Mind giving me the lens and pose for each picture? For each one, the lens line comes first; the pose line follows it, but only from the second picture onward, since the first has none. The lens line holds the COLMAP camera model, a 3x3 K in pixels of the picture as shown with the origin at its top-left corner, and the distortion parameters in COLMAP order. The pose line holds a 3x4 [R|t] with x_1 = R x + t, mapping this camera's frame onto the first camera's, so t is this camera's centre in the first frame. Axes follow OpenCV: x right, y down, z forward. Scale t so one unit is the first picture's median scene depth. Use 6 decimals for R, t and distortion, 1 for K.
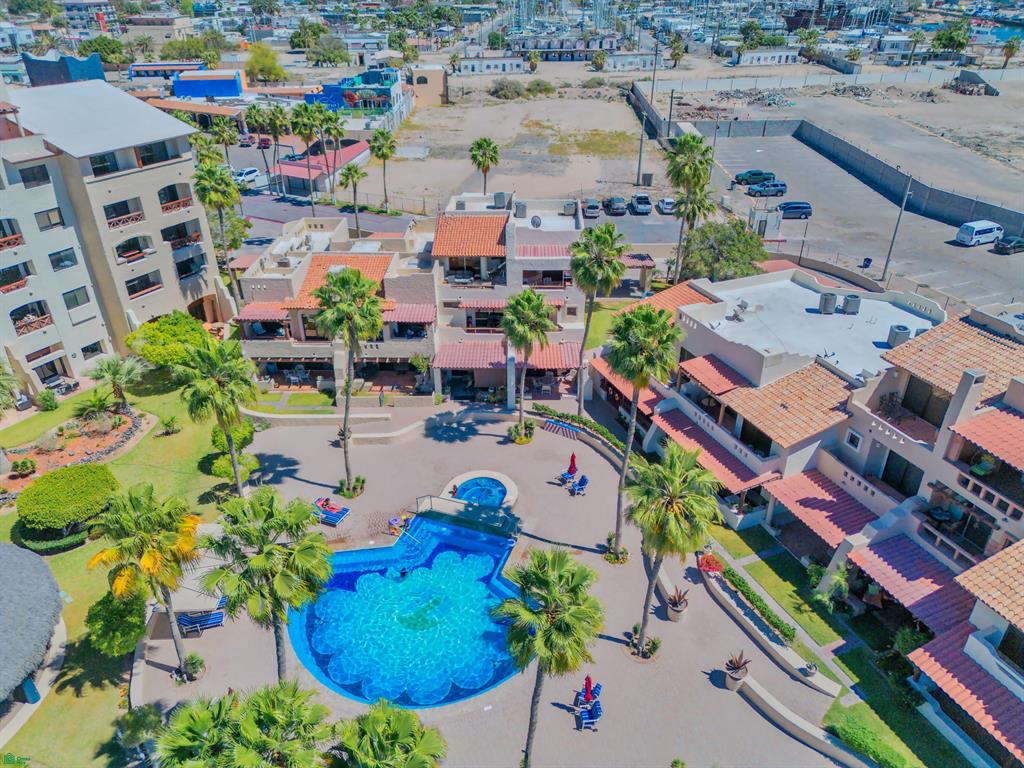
lens RADIAL K [[732.6, 0, 512.0], [0, 732.6, 384.0], [0, 0, 1]] dist [0.049157, -0.034134]
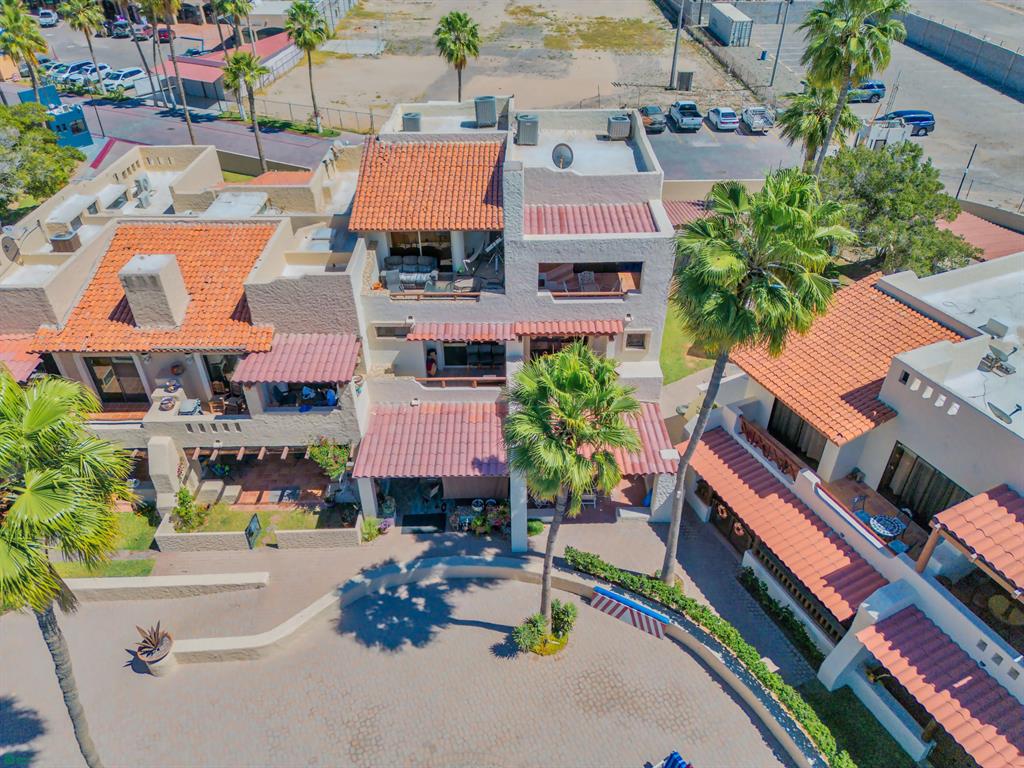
lens RADIAL K [[732.6, 0, 512.0], [0, 732.6, 384.0], [0, 0, 1]] dist [0.049157, -0.034134]
pose [[0.999608, -0.016149, 0.022857, -0.014146], [0.013606, 0.994132, 0.107318, -0.120325], [-0.024455, -0.106965, 0.993962, 0.486714]]
